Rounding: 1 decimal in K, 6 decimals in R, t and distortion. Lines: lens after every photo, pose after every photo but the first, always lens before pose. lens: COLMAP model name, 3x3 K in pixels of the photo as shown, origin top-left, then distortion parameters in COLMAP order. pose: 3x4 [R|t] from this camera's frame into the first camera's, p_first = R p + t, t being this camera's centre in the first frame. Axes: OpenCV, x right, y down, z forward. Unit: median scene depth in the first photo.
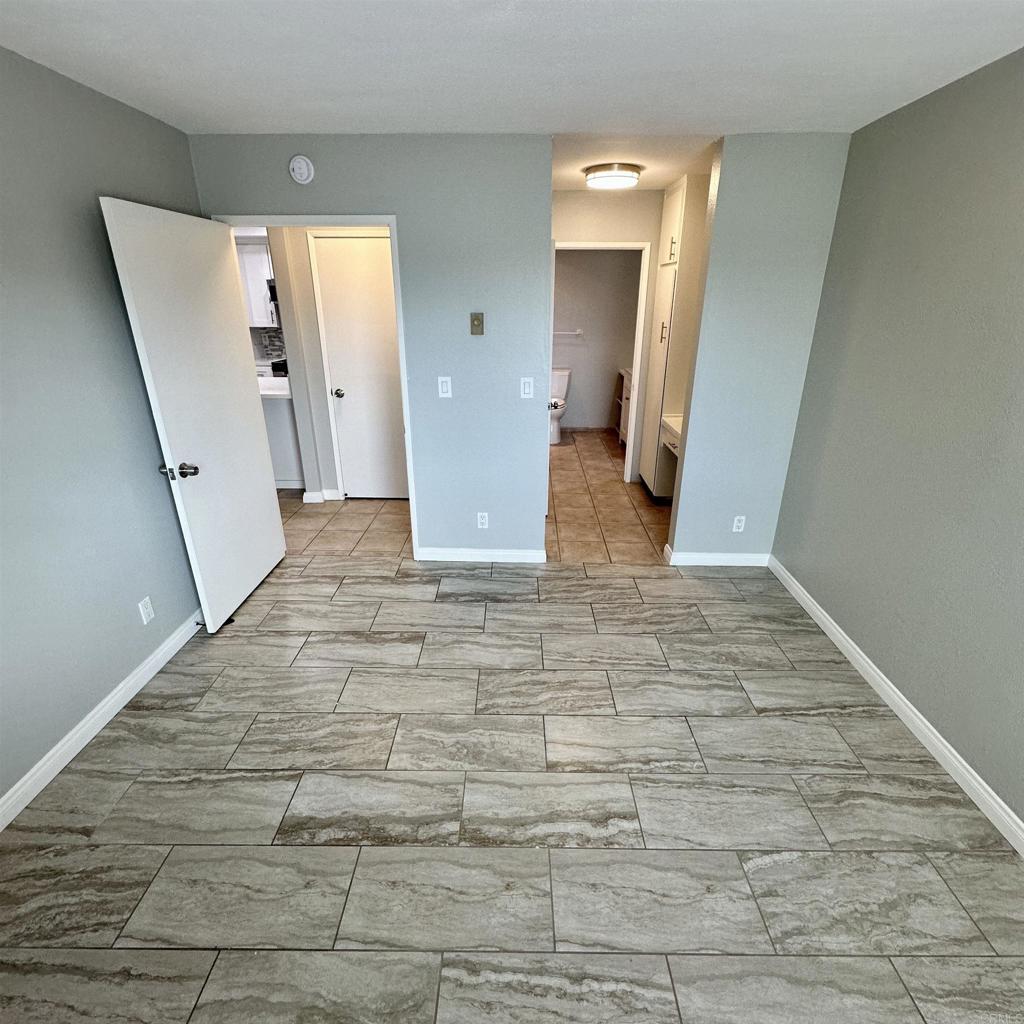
lens RADIAL K [[544.6, 0, 513.6], [0, 544.6, 511.9], [0, 0, 1]] dist [-0.002559, 0.001240]
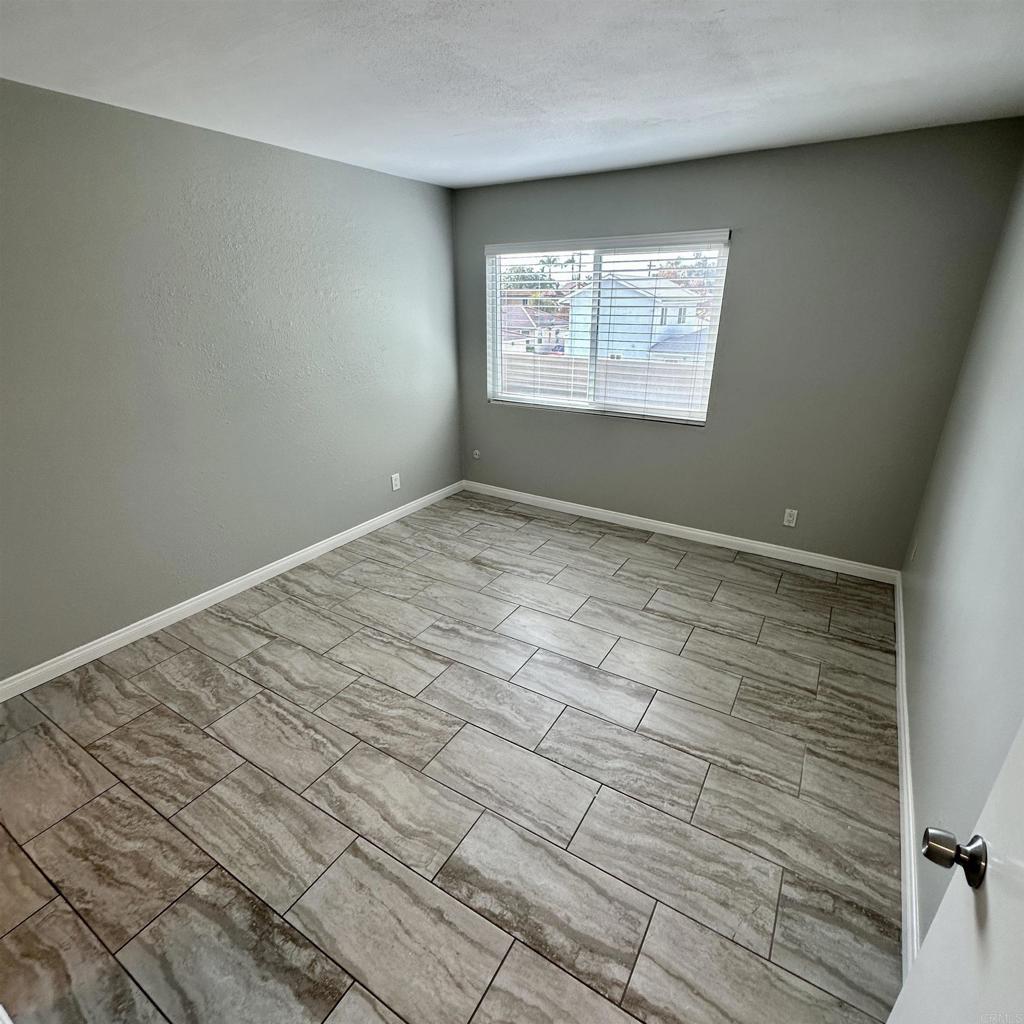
lens RADIAL K [[544.6, 0, 513.6], [0, 544.6, 511.9], [0, 0, 1]] dist [-0.002559, 0.001240]
pose [[-0.854221, -0.195580, 0.481721, -0.553282], [0.192241, 0.742063, 0.642173, -0.536601], [-0.483063, 0.641164, -0.596287, 1.332289]]
